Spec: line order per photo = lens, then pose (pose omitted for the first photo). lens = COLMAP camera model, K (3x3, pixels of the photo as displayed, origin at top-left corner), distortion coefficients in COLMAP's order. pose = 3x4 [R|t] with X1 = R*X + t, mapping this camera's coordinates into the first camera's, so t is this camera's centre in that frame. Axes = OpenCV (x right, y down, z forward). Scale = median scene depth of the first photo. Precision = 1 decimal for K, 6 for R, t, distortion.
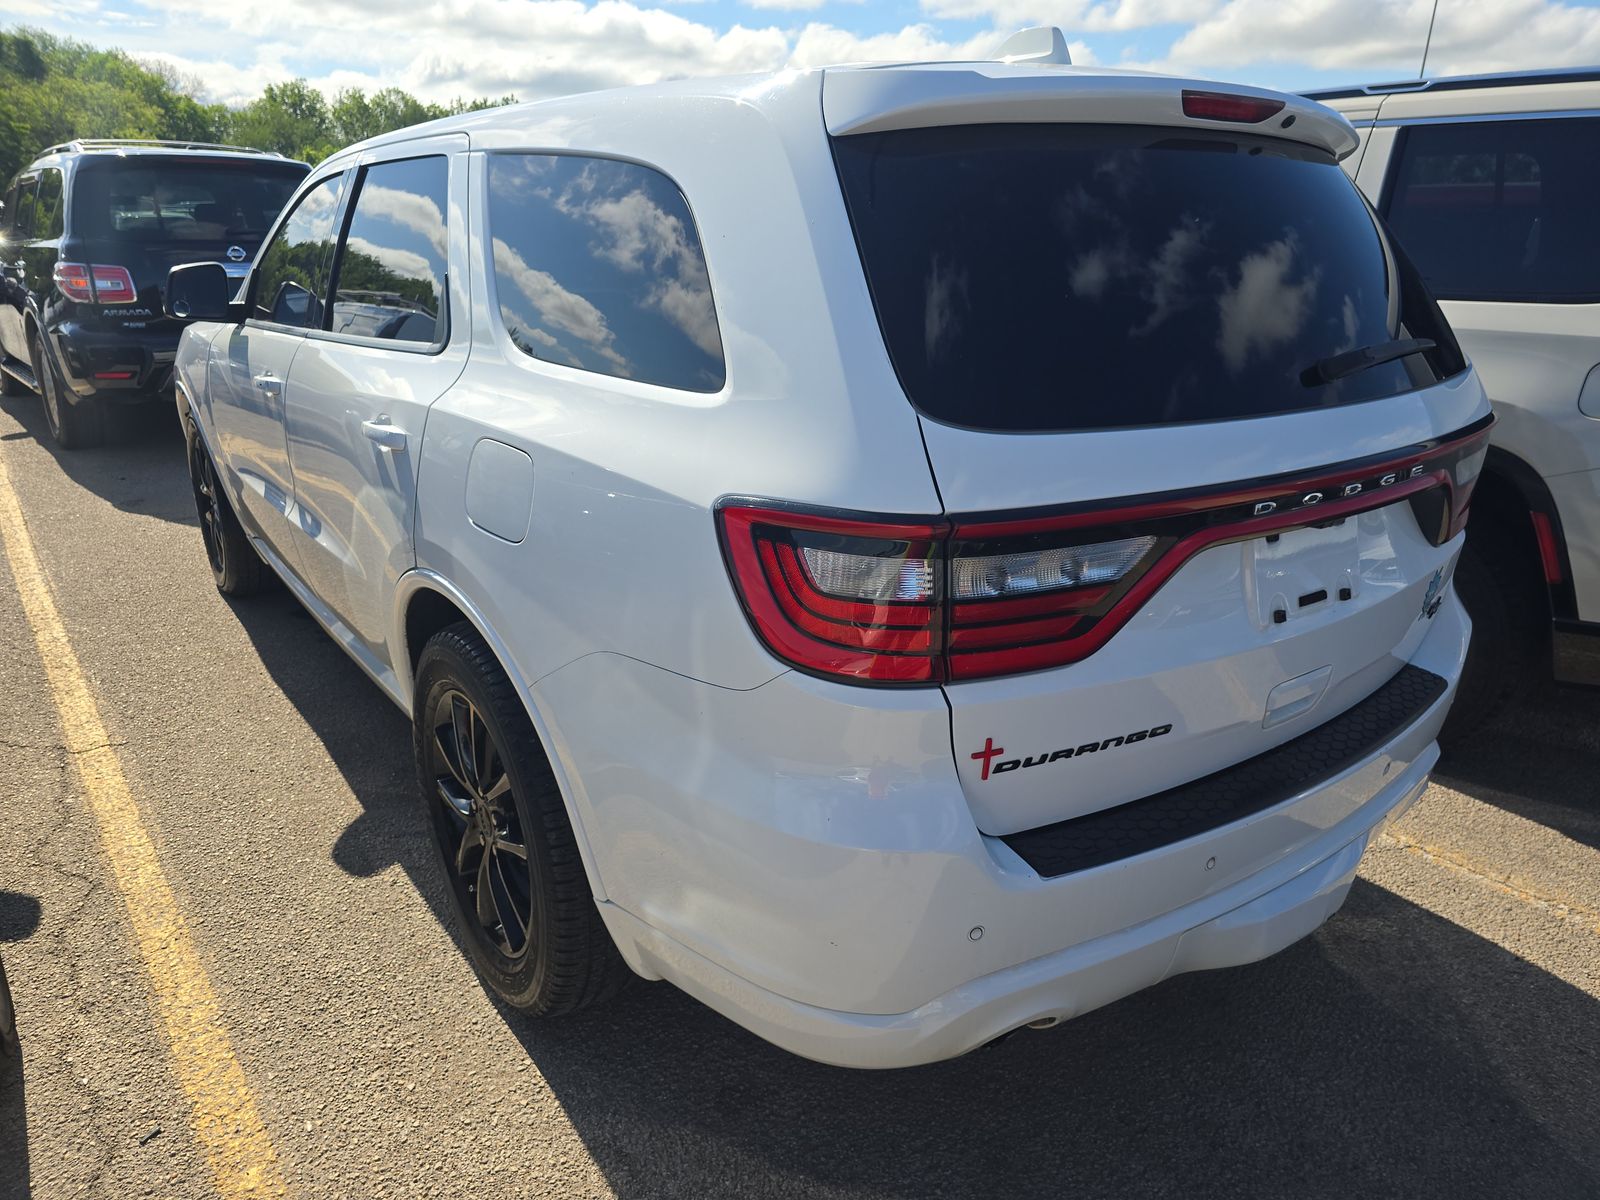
lens RADIAL K [[1091.2, 0, 793.9], [0, 1091.2, 593.2], [0, 0, 1]] dist [0.070212, -0.070498]
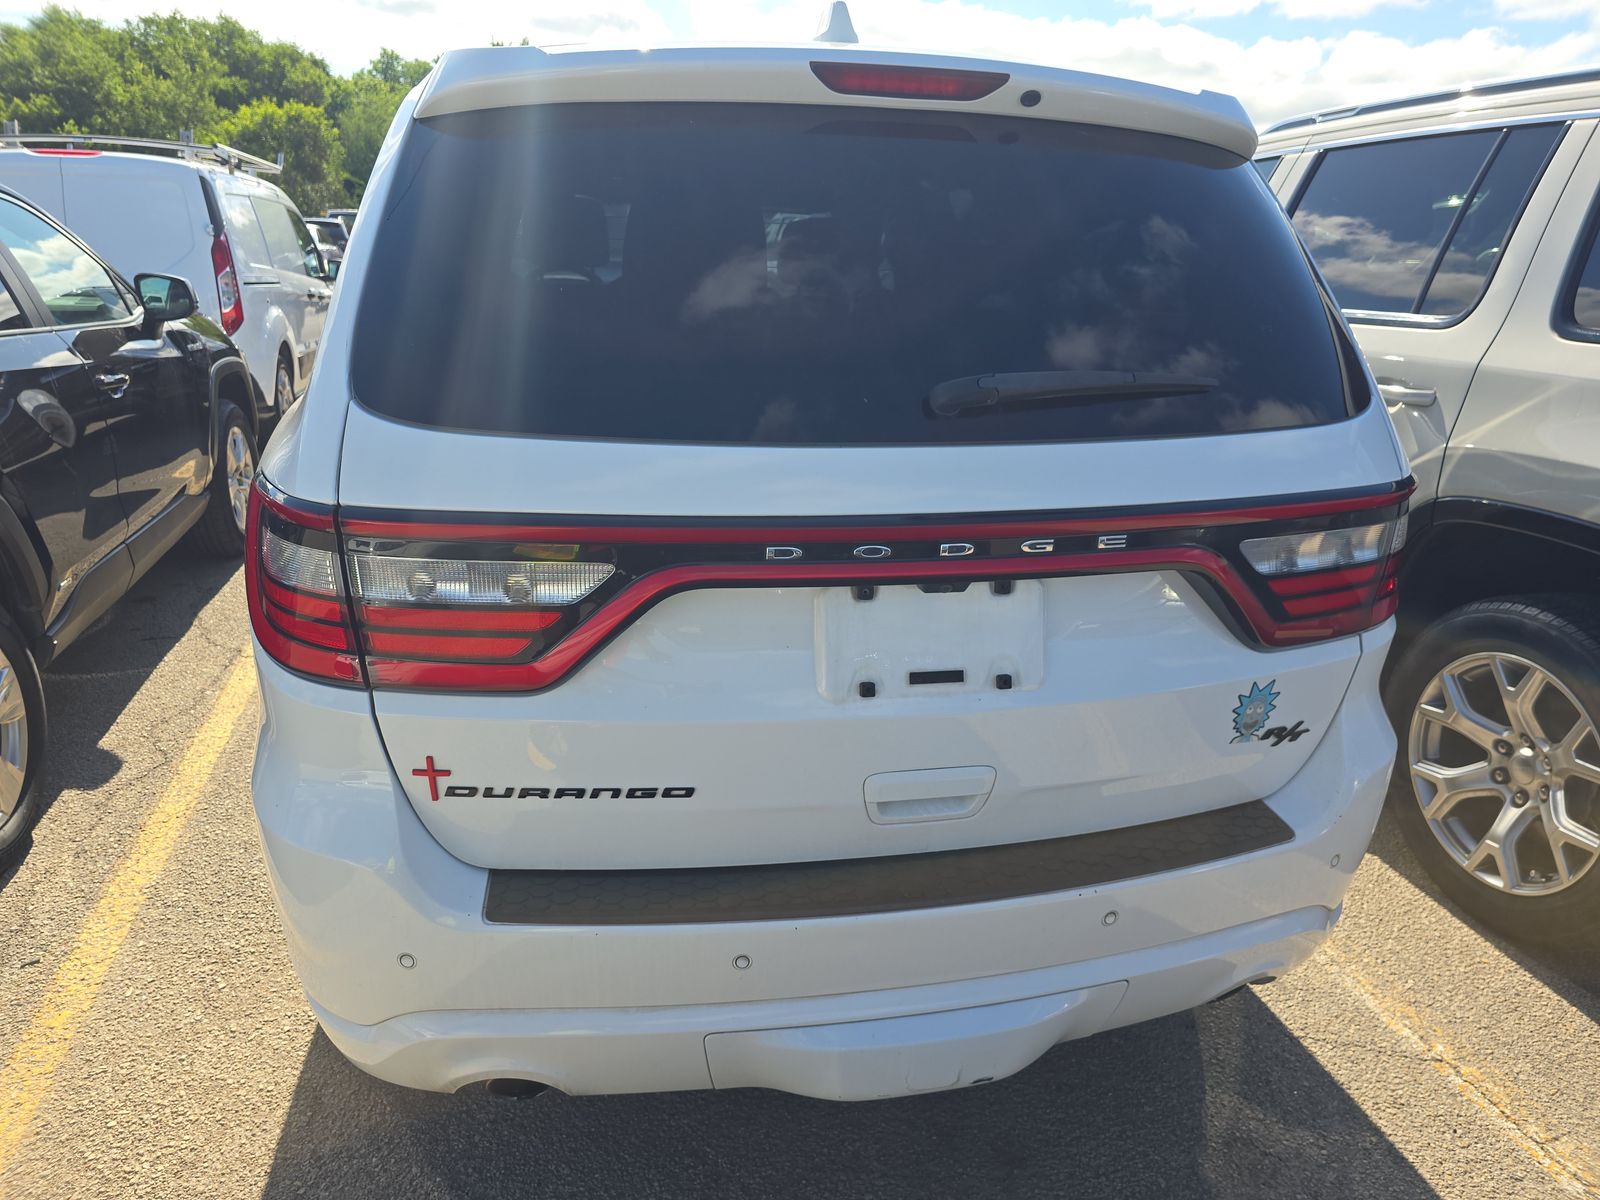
lens RADIAL K [[1091.2, 0, 793.9], [0, 1091.2, 593.2], [0, 0, 1]] dist [0.070212, -0.070498]
pose [[0.914046, 0.139740, -0.380780, 0.712040], [-0.146534, 0.989142, 0.011250, -0.053728], [0.378217, 0.045515, 0.924597, 0.219643]]
